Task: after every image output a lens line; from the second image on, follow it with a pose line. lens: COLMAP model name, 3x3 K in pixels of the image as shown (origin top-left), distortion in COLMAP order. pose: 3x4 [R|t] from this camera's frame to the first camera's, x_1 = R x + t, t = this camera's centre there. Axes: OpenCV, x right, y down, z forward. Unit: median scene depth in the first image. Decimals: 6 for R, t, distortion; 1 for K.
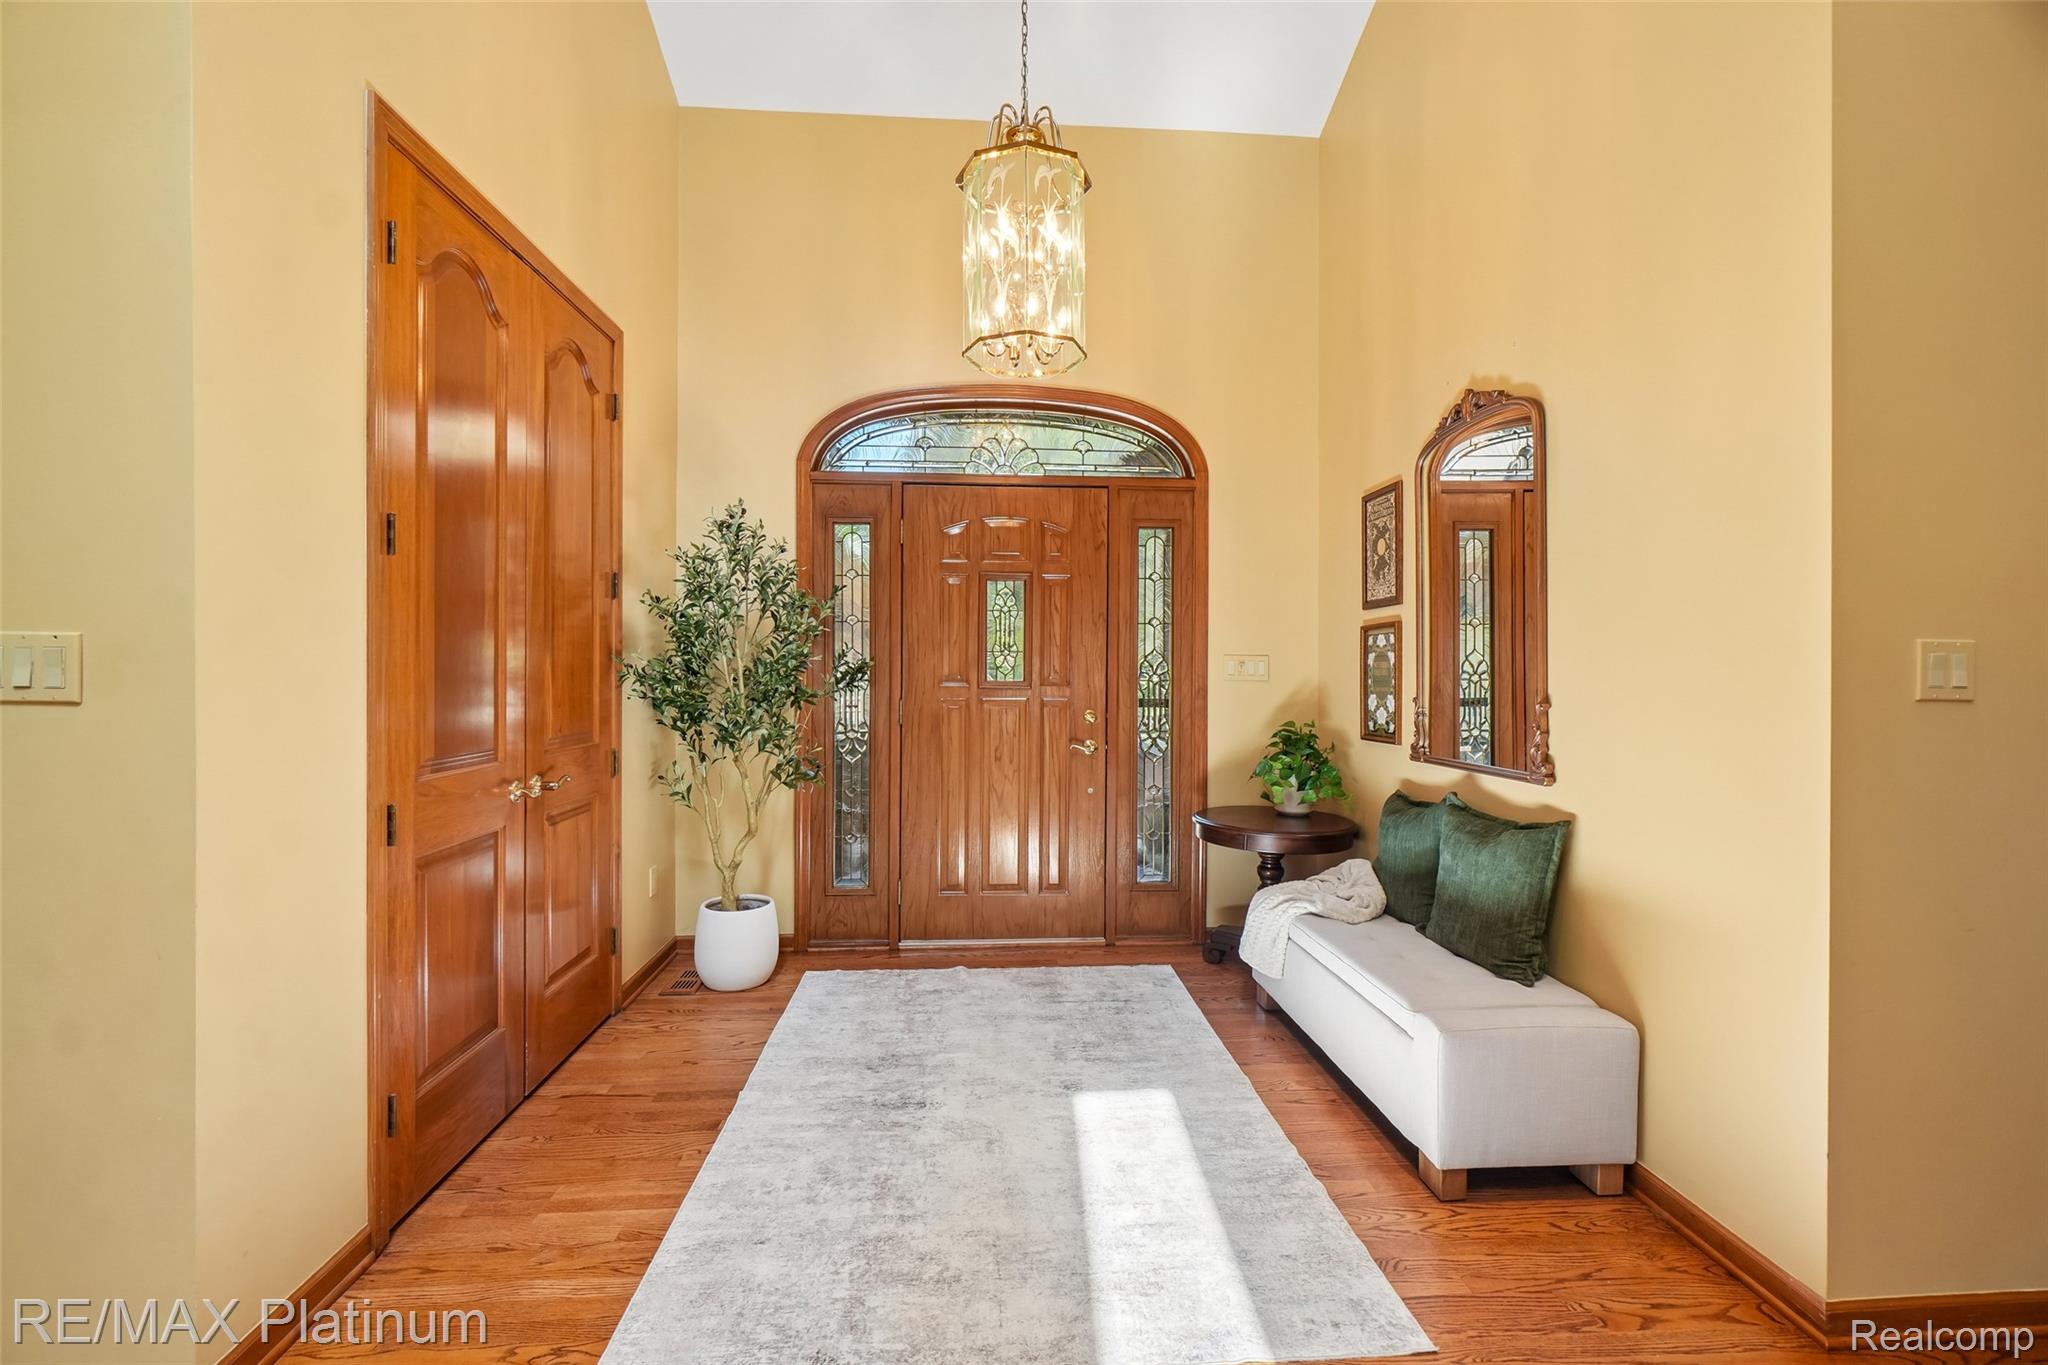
lens RADIAL K [[887.8, 0, 1027.1], [0, 887.8, 669.8], [0, 0, 1]] dist [-0.008214, 0.002998]
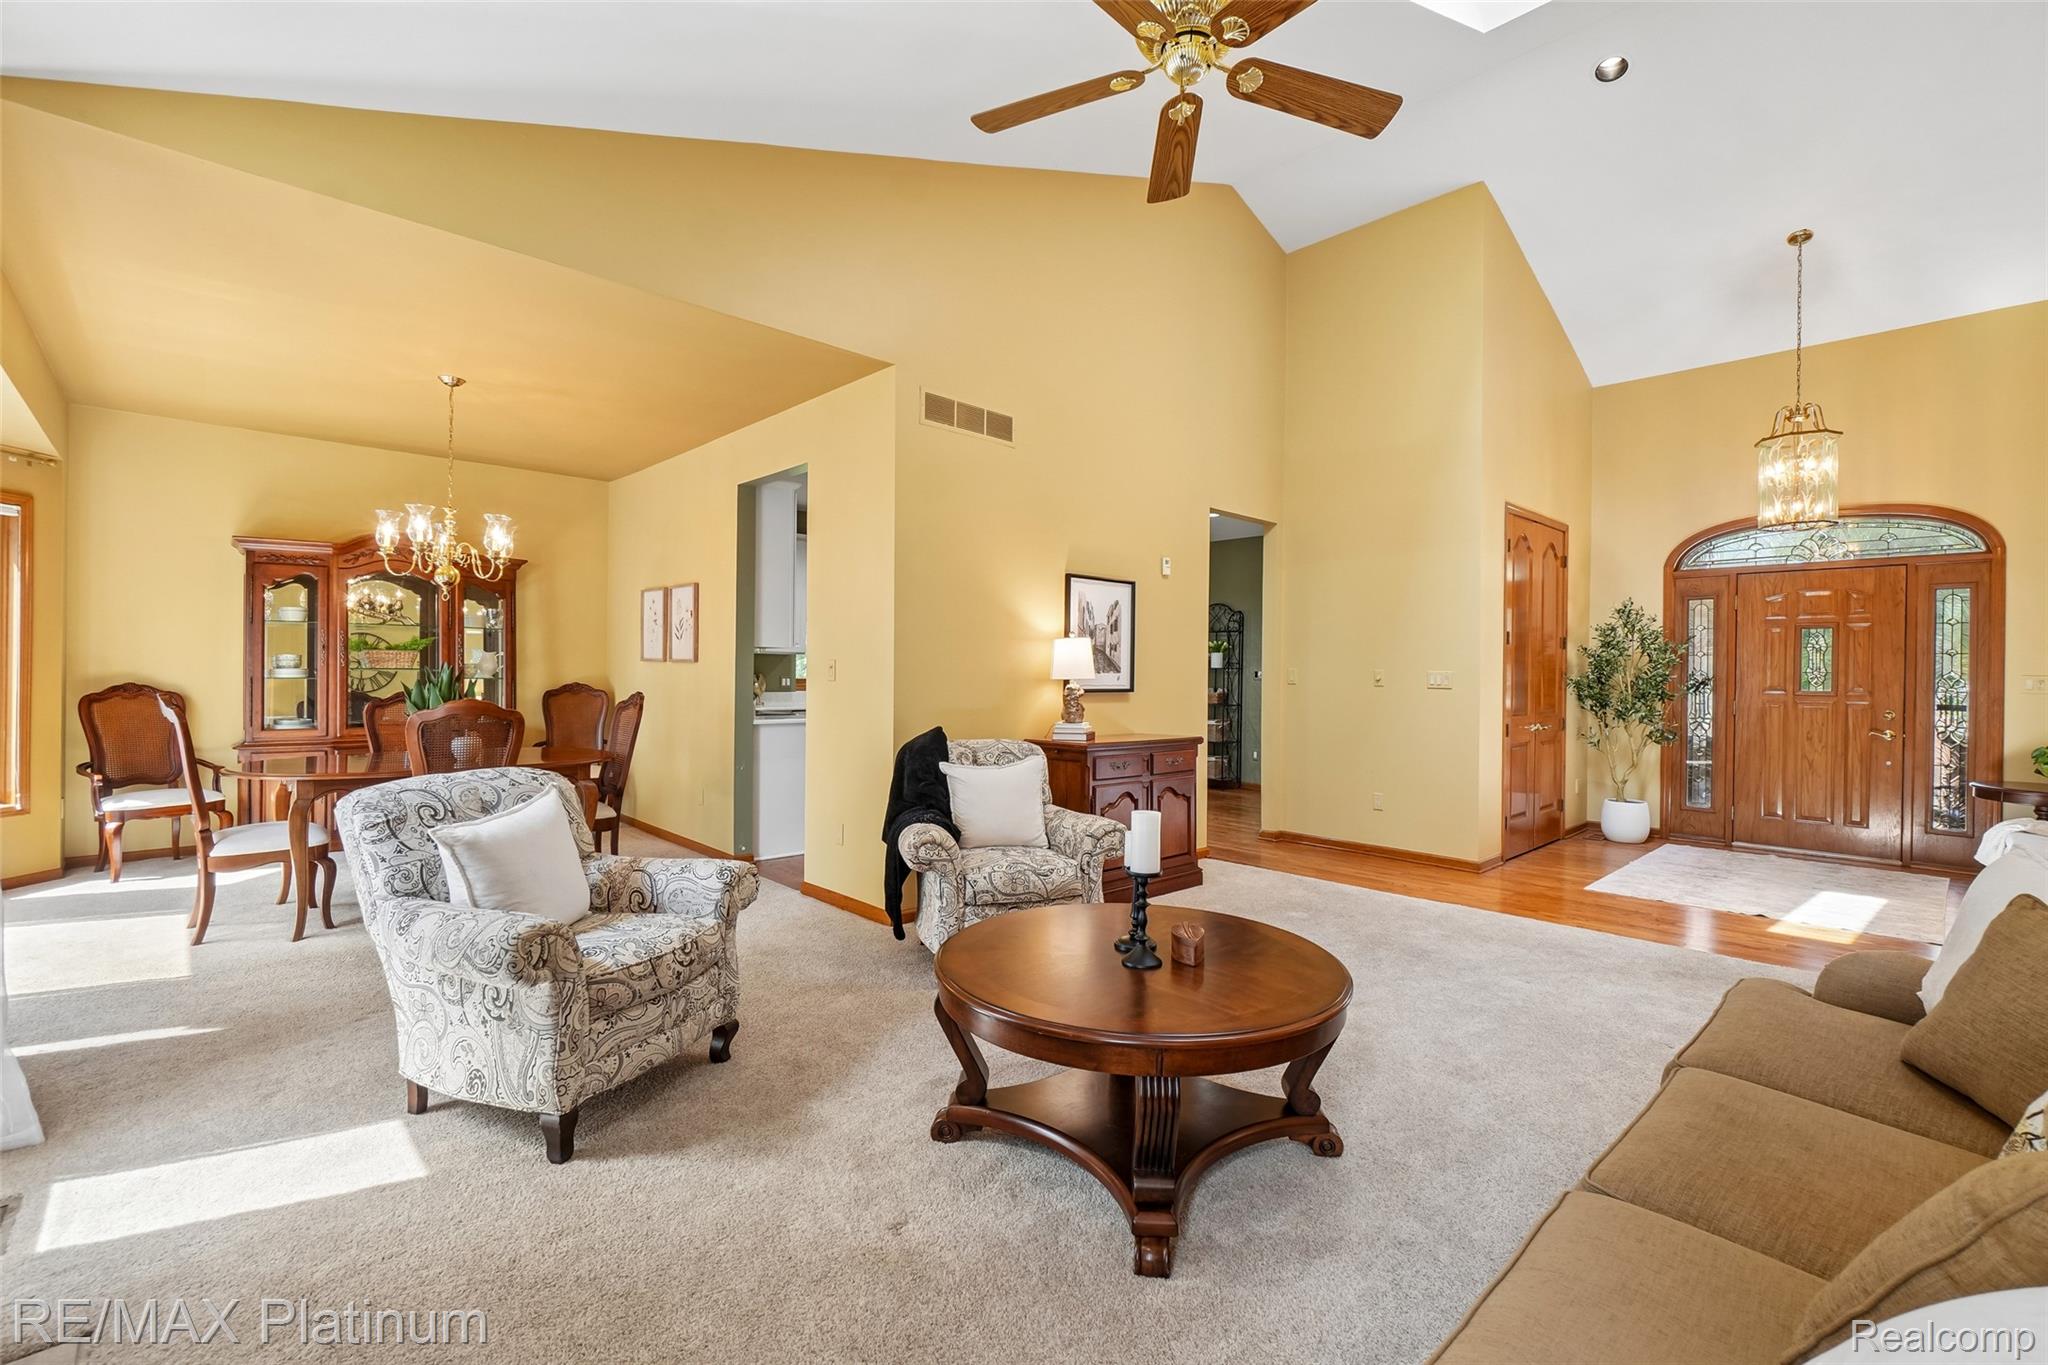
lens RADIAL K [[887.8, 0, 1033.1], [0, 887.8, 675.2], [0, 0, 1]] dist [-0.008214, 0.002998]
pose [[0.630769, 0.006190, -0.775946, 0.346931], [-0.010264, 0.999947, -0.000366, -0.000748], [0.775902, 0.008195, 0.630800, -1.195937]]
